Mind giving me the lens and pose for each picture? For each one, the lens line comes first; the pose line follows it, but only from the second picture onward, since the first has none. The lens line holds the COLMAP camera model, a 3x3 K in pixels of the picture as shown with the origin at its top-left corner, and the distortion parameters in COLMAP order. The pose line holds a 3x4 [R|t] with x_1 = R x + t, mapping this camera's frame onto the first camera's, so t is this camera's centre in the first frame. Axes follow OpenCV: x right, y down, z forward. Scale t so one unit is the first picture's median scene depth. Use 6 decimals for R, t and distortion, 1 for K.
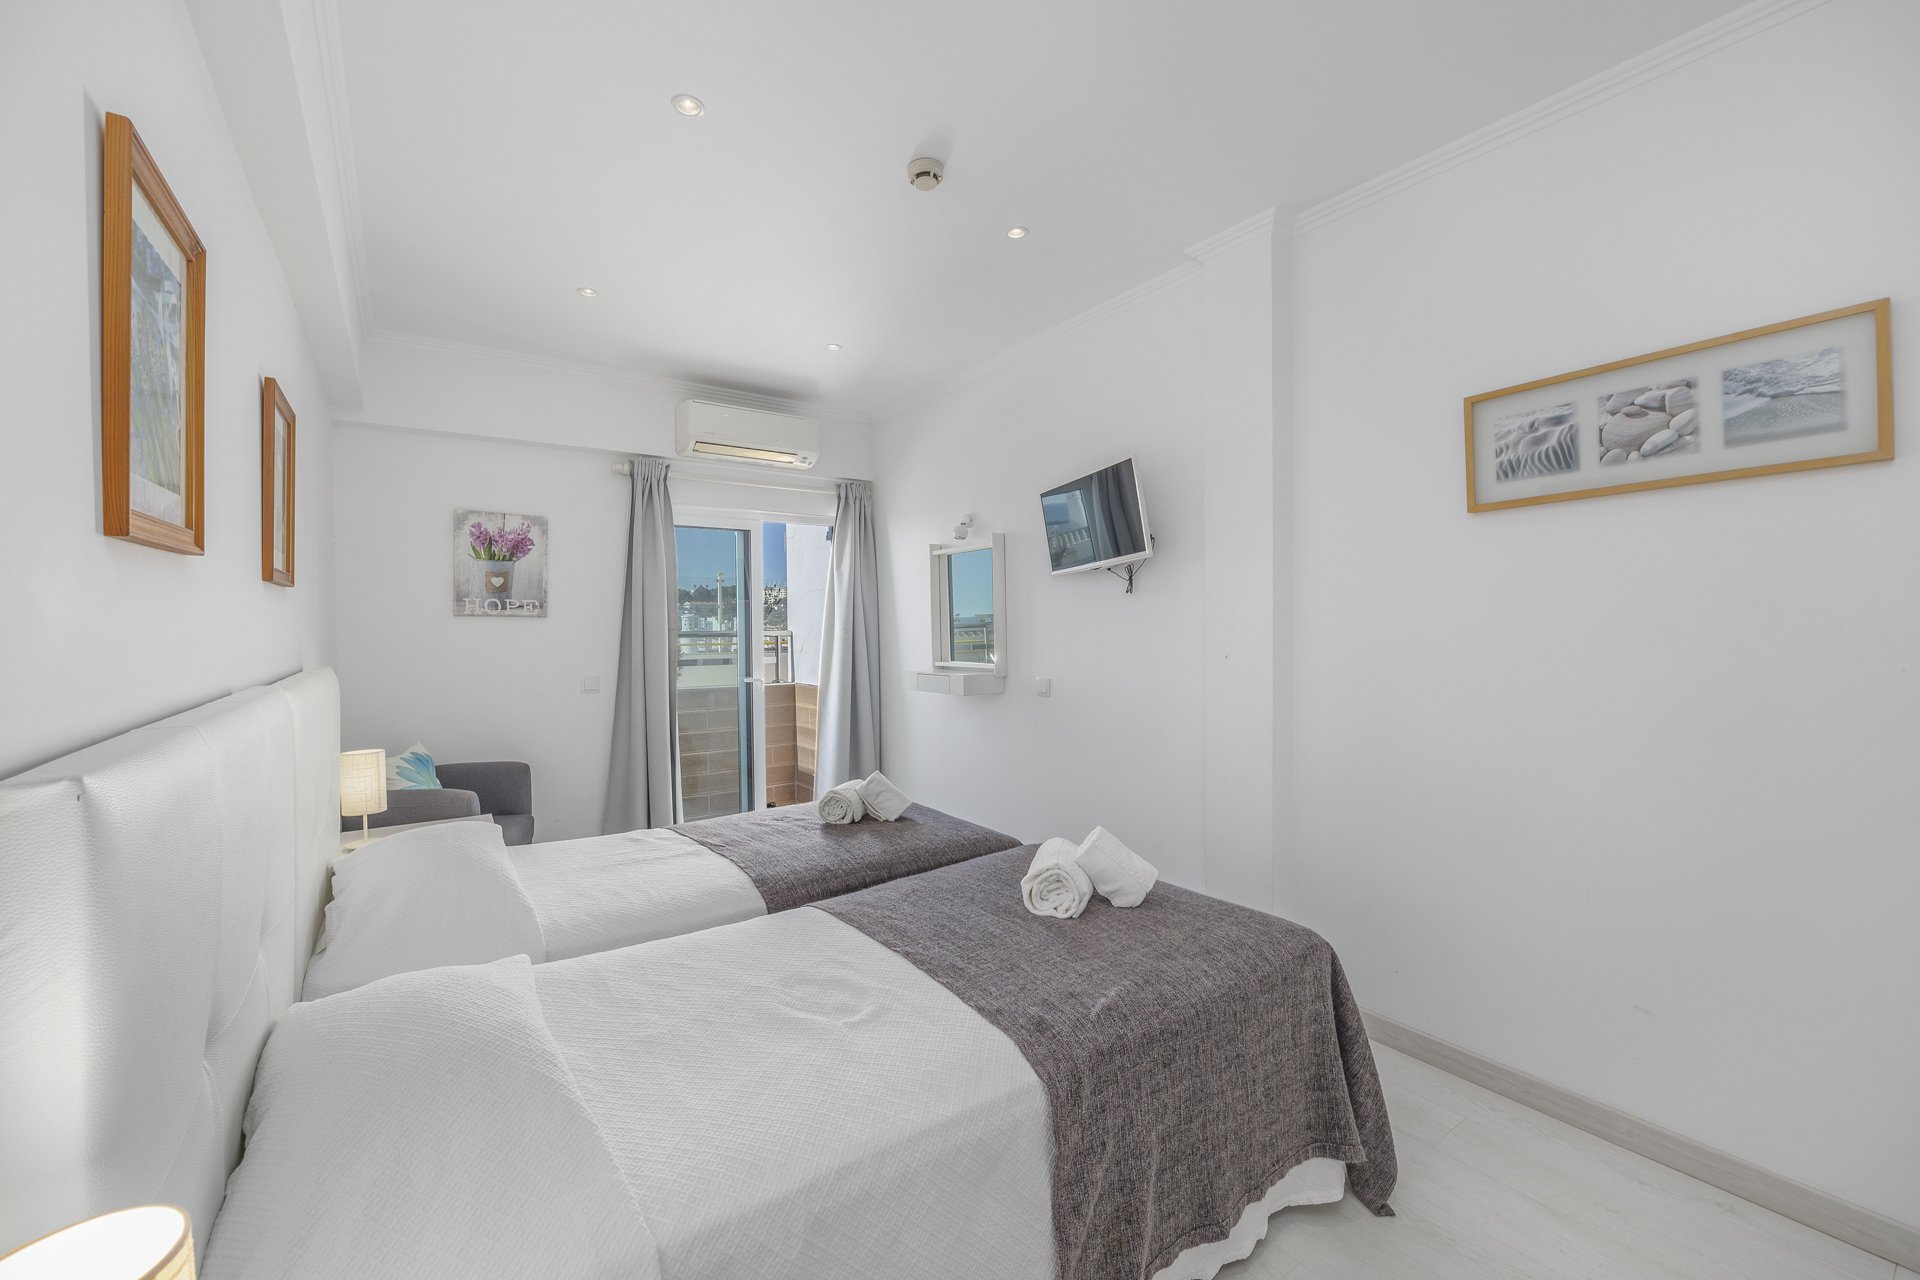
lens RADIAL K [[739.2, 0, 960.0], [0, 739.2, 640.0], [0, 0, 1]] dist [-0.000524, 0.000008]
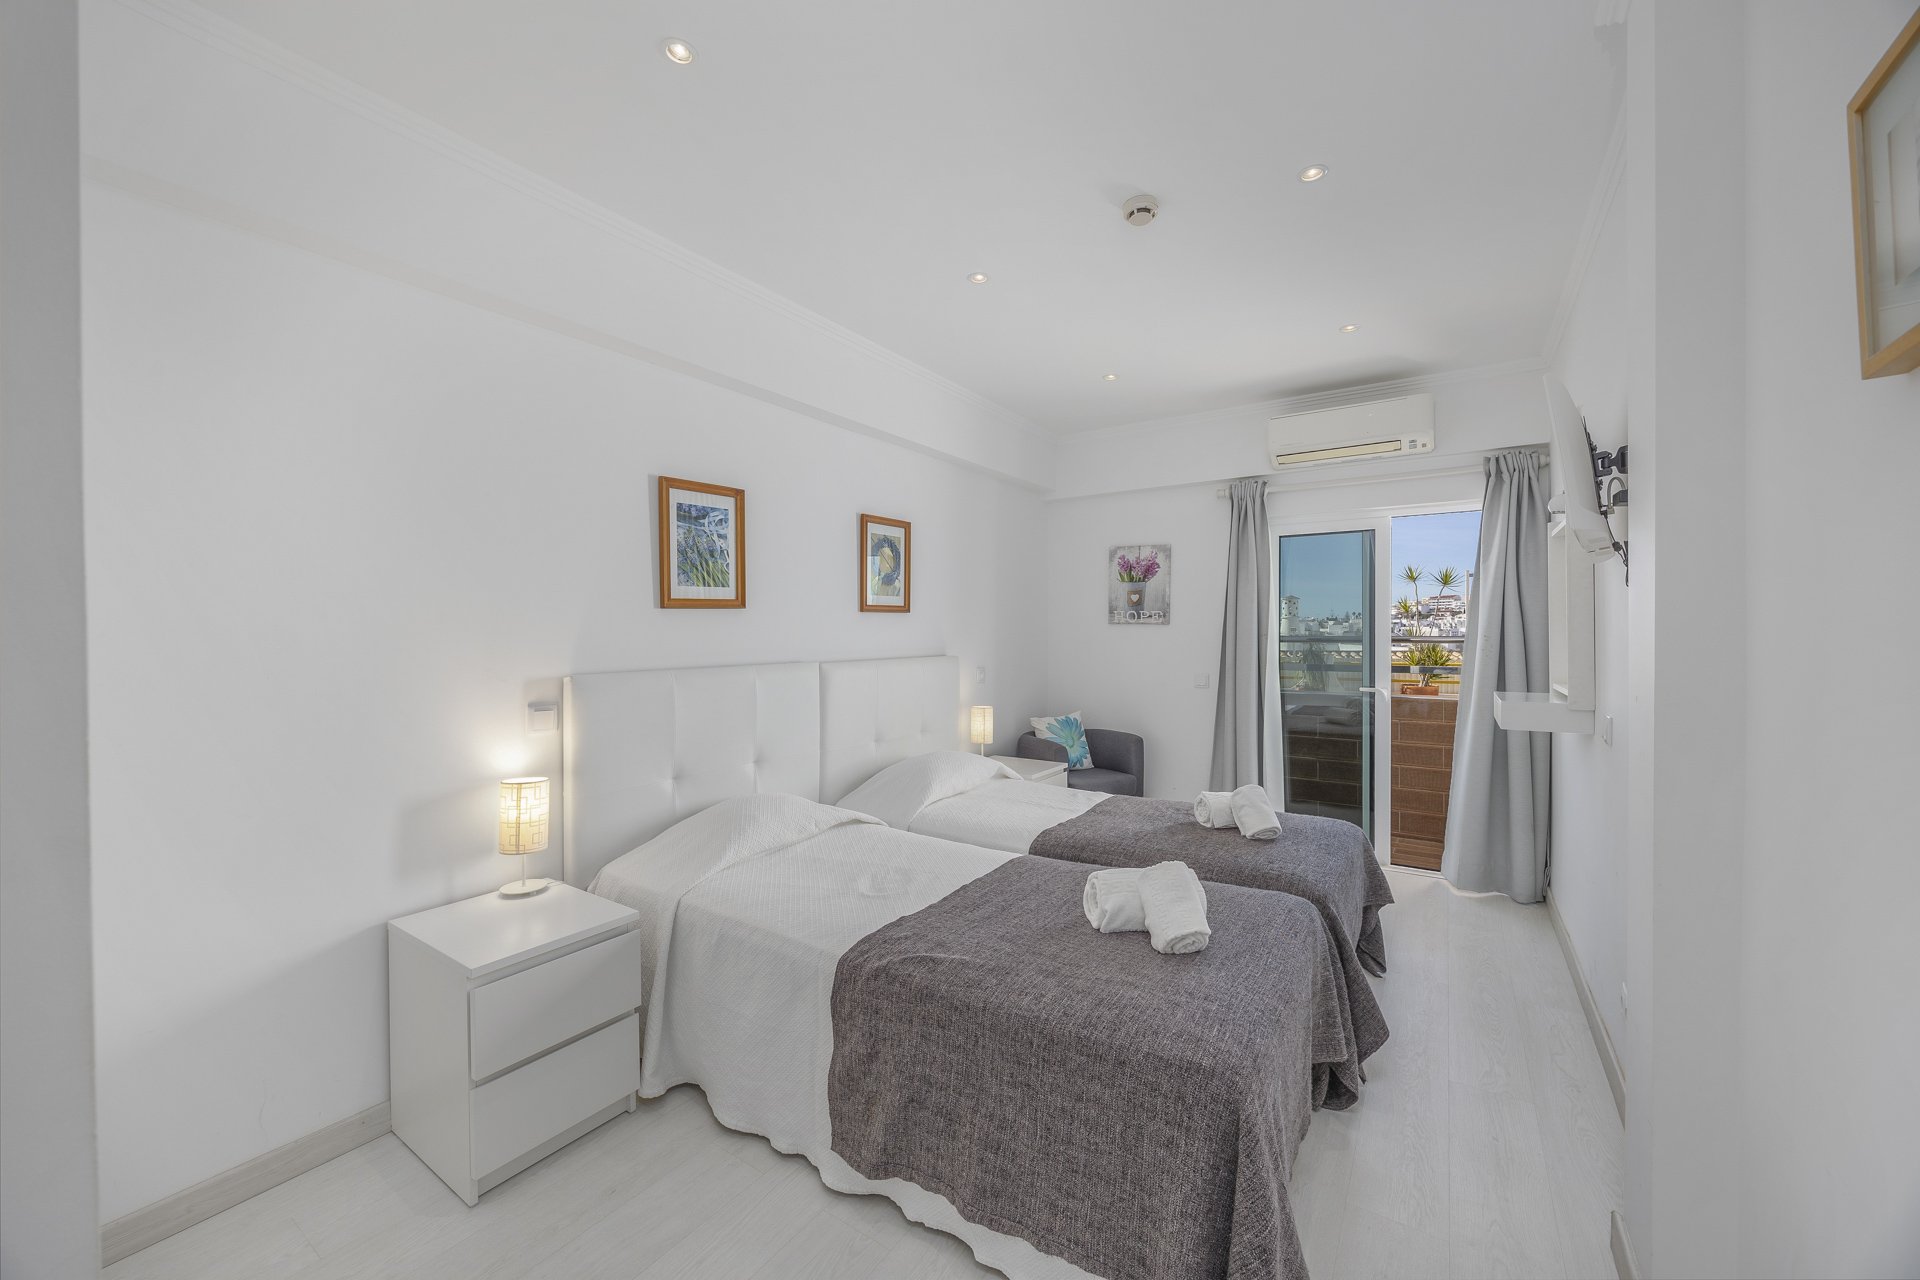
lens RADIAL K [[739.2, 0, 960.0], [0, 739.2, 640.0], [0, 0, 1]] dist [-0.000524, 0.000008]
pose [[0.371266, 0.018429, -0.928344, 0.490614], [-0.018222, 0.999755, 0.012559, -0.014301], [0.928348, 0.012253, 0.371511, 0.216822]]
